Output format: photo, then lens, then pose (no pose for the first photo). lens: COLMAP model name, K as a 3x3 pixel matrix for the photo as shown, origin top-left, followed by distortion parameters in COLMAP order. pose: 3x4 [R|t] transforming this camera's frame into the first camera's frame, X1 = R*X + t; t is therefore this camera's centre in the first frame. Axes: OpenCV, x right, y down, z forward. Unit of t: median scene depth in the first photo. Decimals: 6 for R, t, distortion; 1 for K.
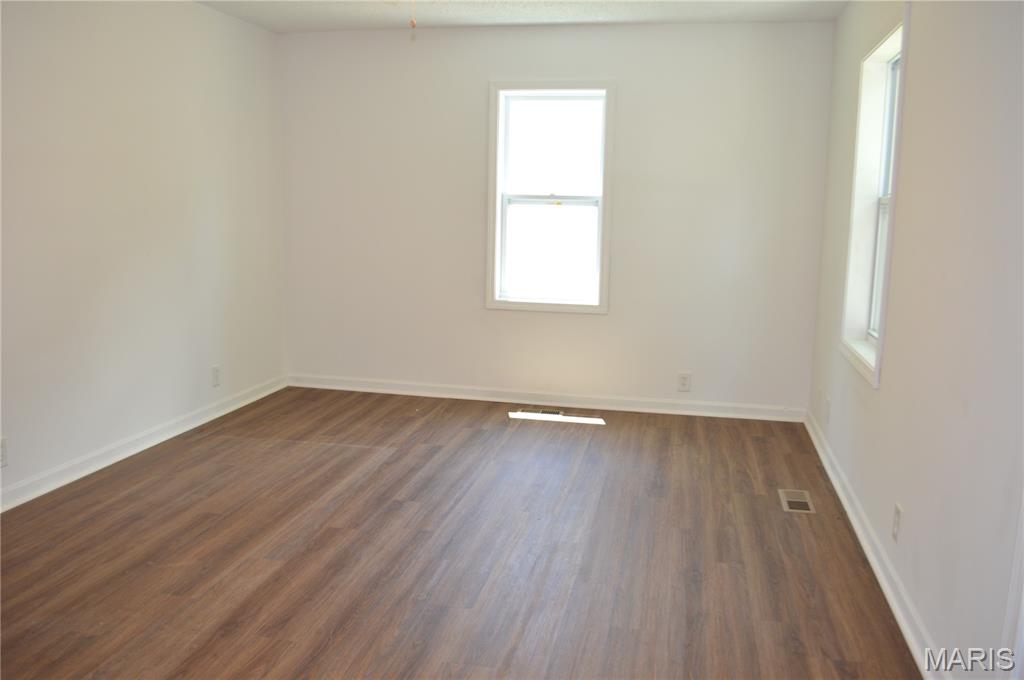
lens RADIAL K [[813.2, 0, 513.0], [0, 813.2, 342.4], [0, 0, 1]] dist [-0.078584, -0.006736]
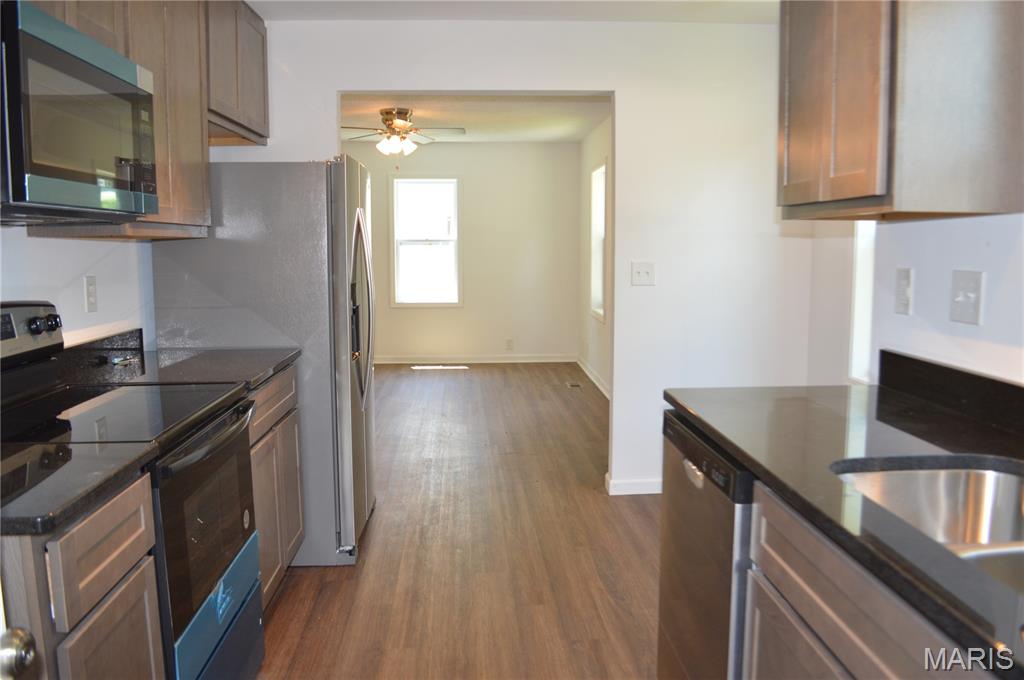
lens RADIAL K [[813.2, 0, 514.0], [0, 813.2, 341.7], [0, 0, 1]] dist [-0.078584, -0.006736]
pose [[0.963308, -0.054228, 0.262863, -0.251653], [0.065006, 0.997356, -0.032475, 0.107143], [-0.260407, 0.048371, 0.964286, -0.726989]]
